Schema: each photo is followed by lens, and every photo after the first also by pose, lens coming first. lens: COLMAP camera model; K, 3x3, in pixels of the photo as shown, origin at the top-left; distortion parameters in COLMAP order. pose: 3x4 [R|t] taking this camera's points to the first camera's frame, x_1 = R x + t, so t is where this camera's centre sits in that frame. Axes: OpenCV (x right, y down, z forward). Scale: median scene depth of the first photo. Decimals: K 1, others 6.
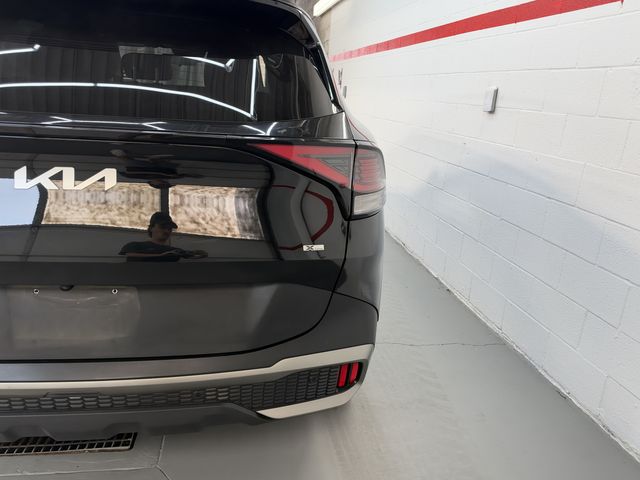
lens RADIAL K [[489.0, 0, 316.6], [0, 489.0, 241.7], [0, 0, 1]] dist [0.001661, -0.033376]
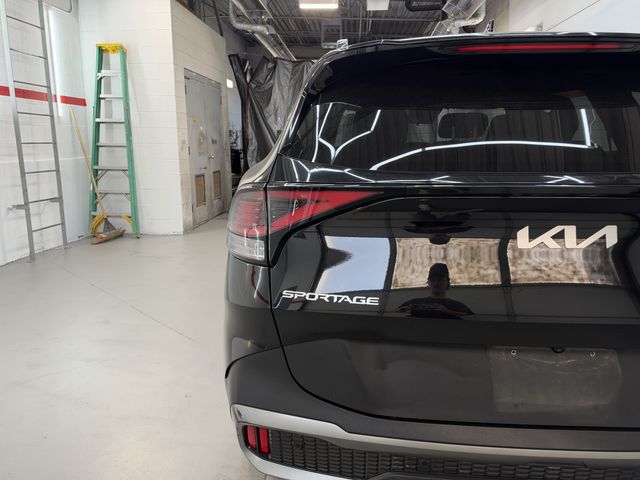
lens RADIAL K [[489.0, 0, 316.6], [0, 489.0, 241.7], [0, 0, 1]] dist [0.001661, -0.033376]
pose [[0.964803, -0.031185, -0.261117, -0.678230], [0.005020, 0.994947, -0.100279, -0.022519], [0.262925, 0.095439, 0.960084, -0.064833]]
